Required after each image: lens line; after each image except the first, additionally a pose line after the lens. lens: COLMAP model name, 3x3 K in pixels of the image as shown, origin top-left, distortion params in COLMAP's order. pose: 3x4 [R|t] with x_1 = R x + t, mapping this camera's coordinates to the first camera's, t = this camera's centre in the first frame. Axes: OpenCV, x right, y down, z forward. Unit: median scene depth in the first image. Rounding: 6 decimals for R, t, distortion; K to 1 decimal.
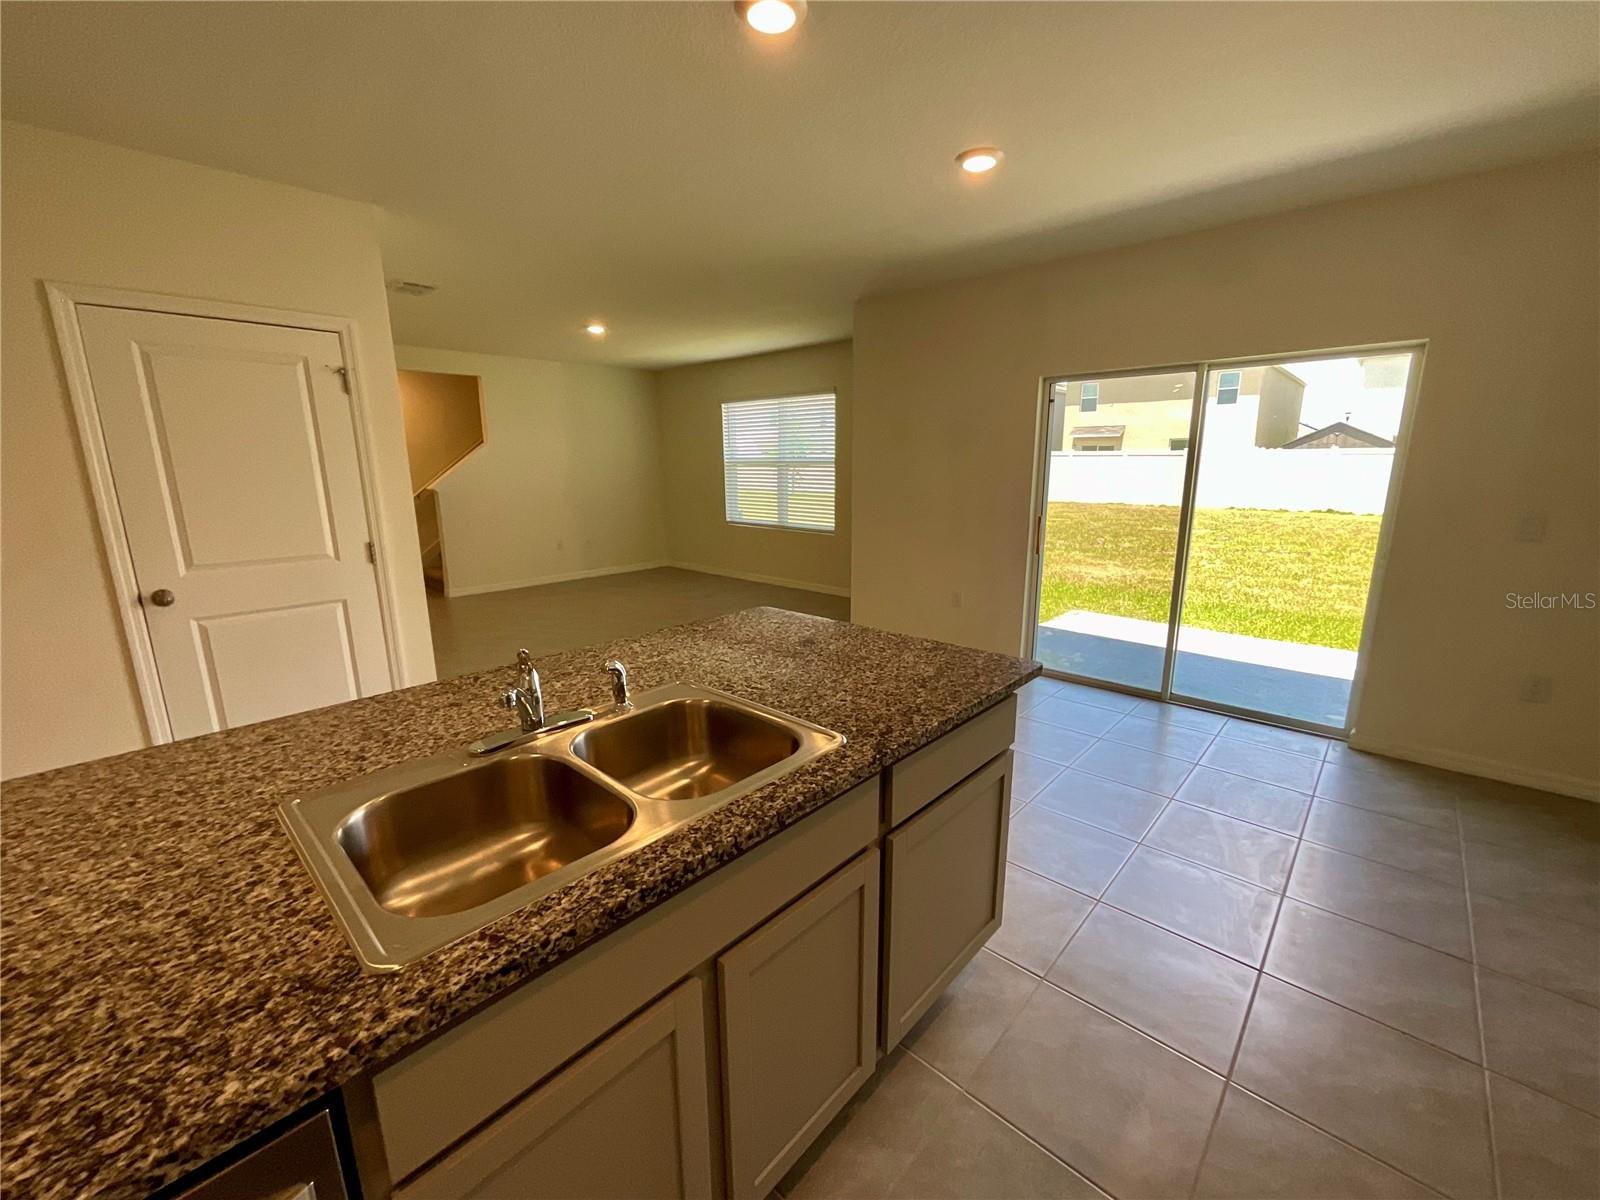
lens RADIAL K [[644.9, 0, 800.0], [0, 644.9, 600.0], [0, 0, 1]] dist [-0.002139, -0.000117]
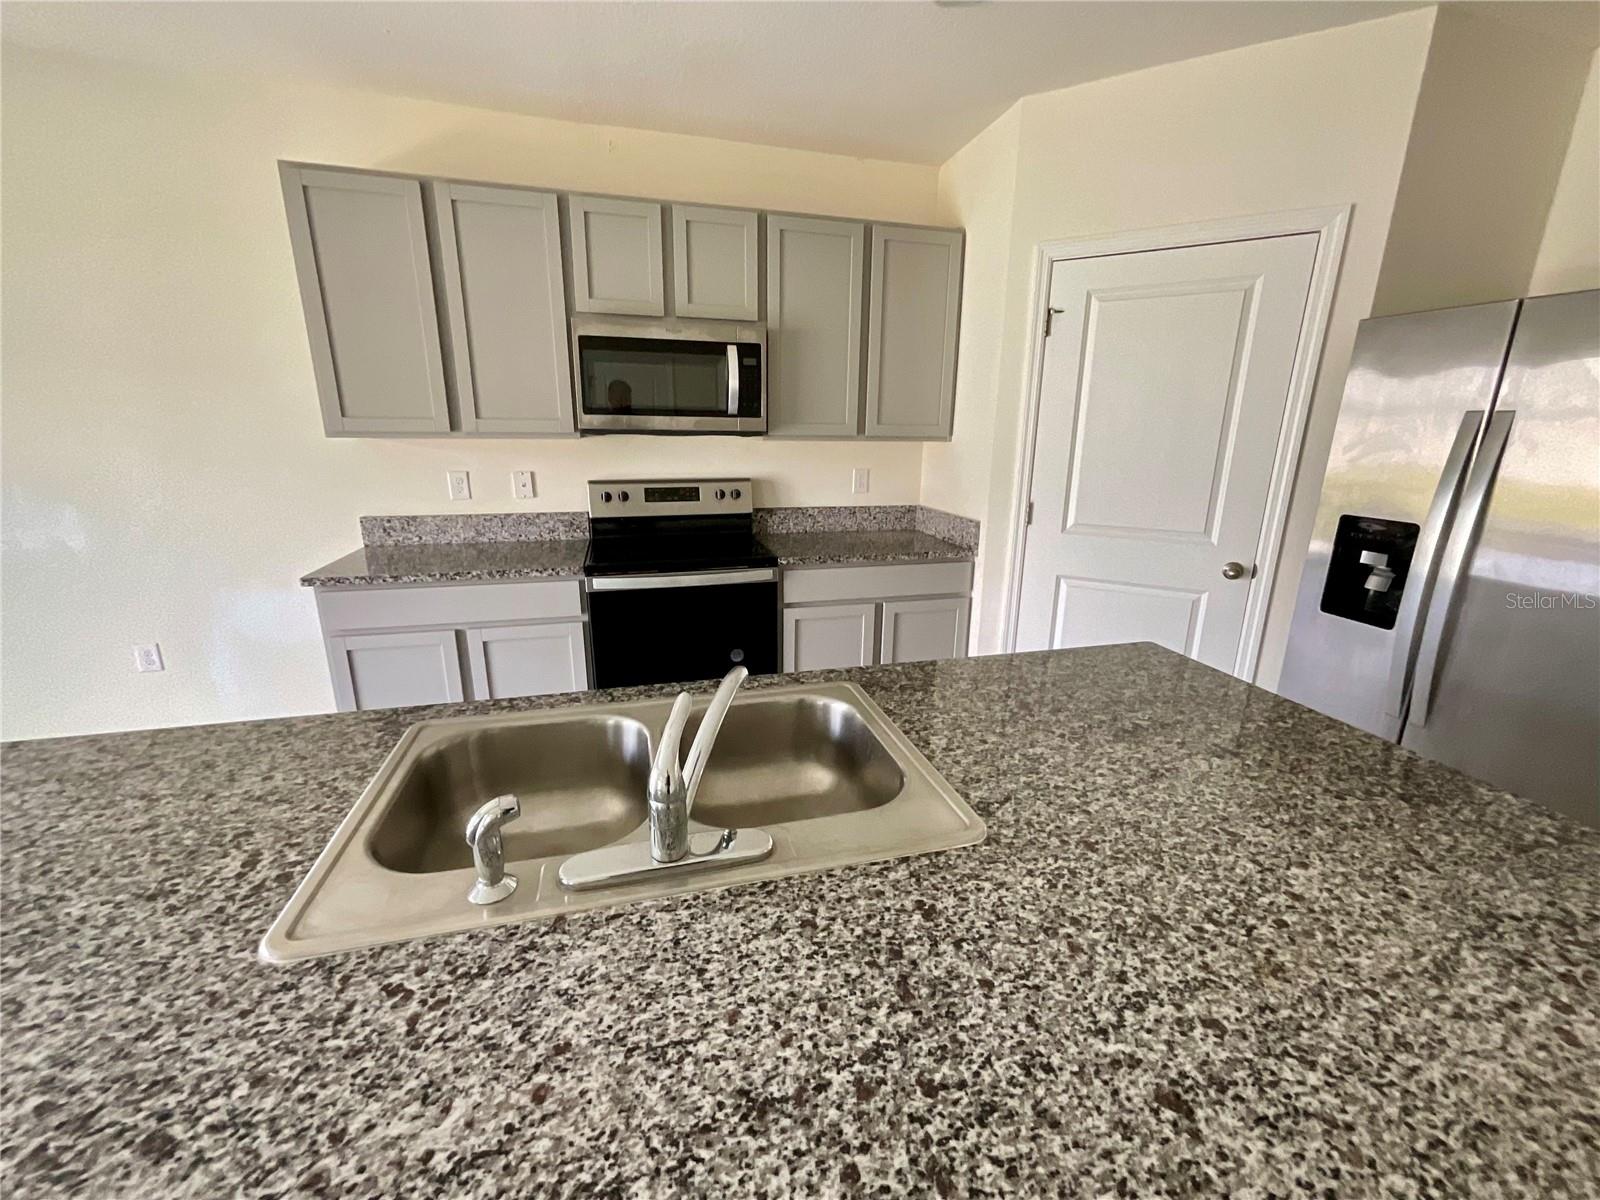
lens RADIAL K [[652.3, 0, 800.0], [0, 652.3, 600.0], [0, 0, 1]] dist [-0.003317, -0.000222]
pose [[-0.846676, -0.142189, 0.512760, -0.528281], [0.106509, 0.898848, 0.425121, -0.171182], [-0.521341, 0.414553, -0.745888, 0.862424]]
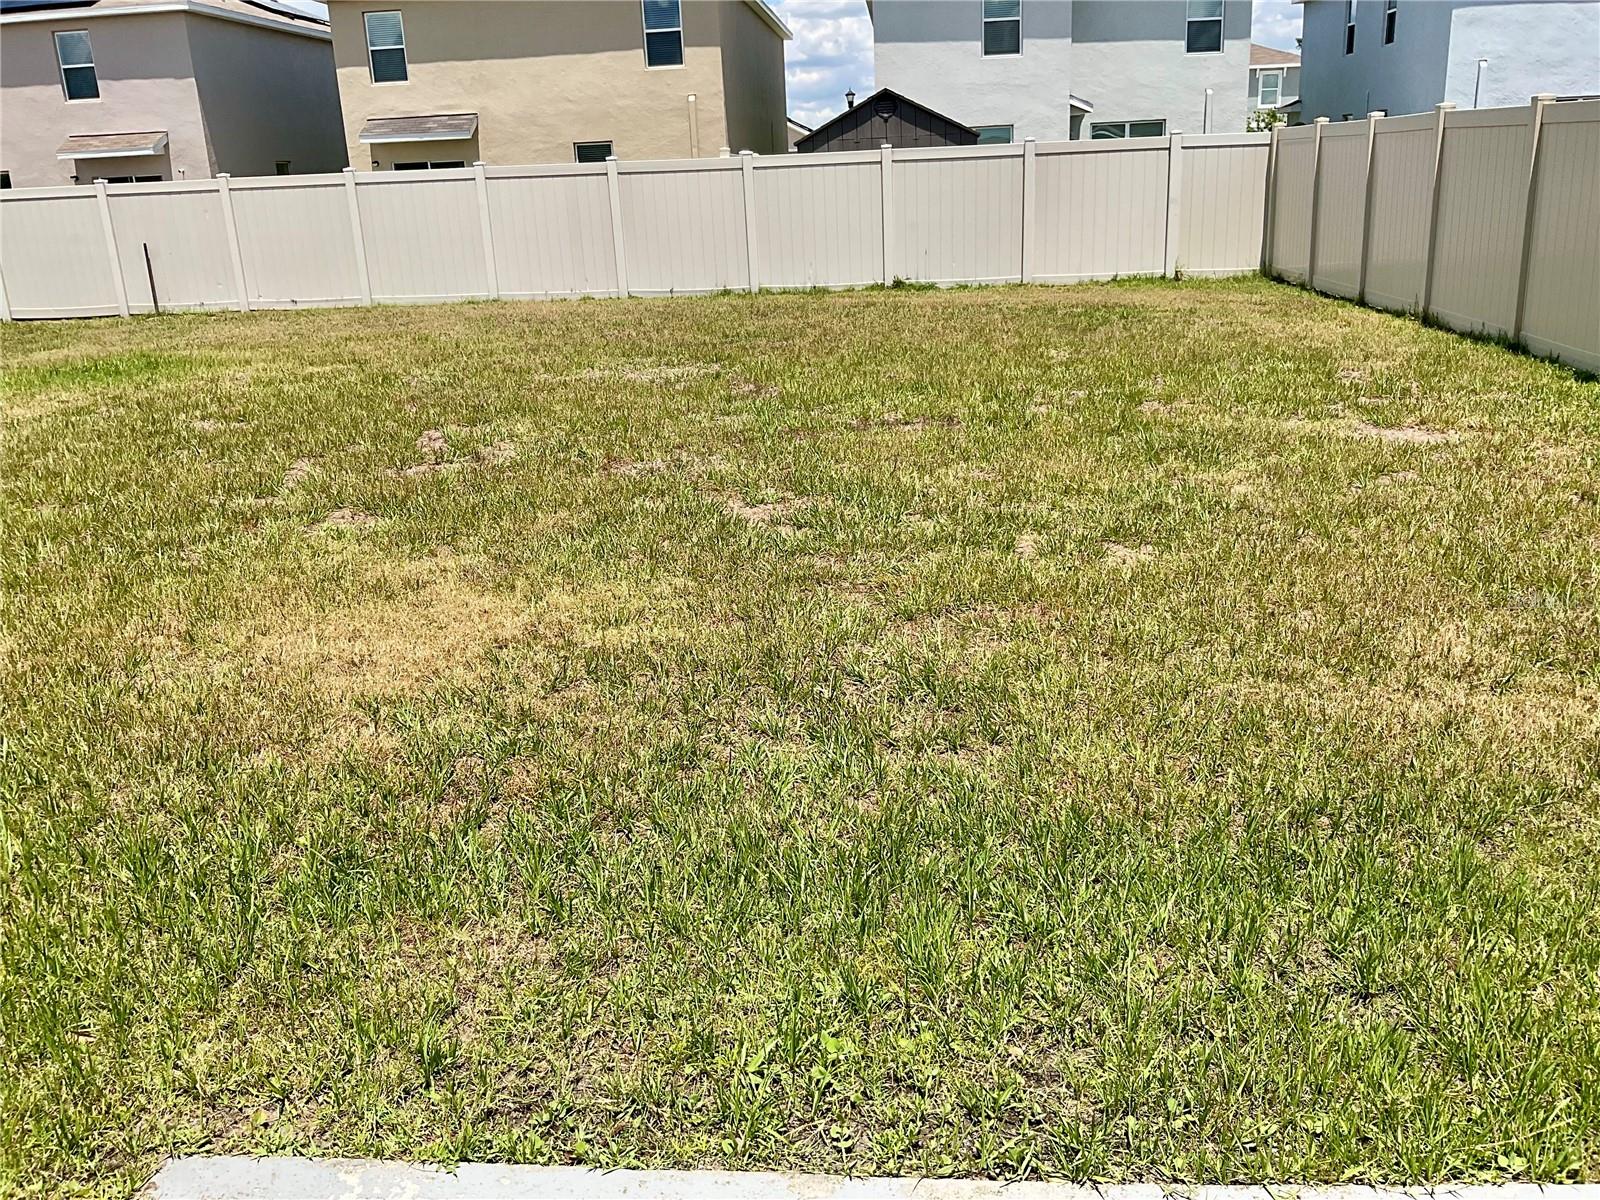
lens RADIAL K [[1324.3, 0, 800.0], [0, 1324.3, 600.0], [0, 0, 1]] dist [0.077905, -0.174073]
pose [[0.786028, -0.209897, 0.581466, 1.354006], [0.166775, 0.977718, 0.127490, -0.443585], [-0.595270, -0.003237, 0.803519, 2.344068]]
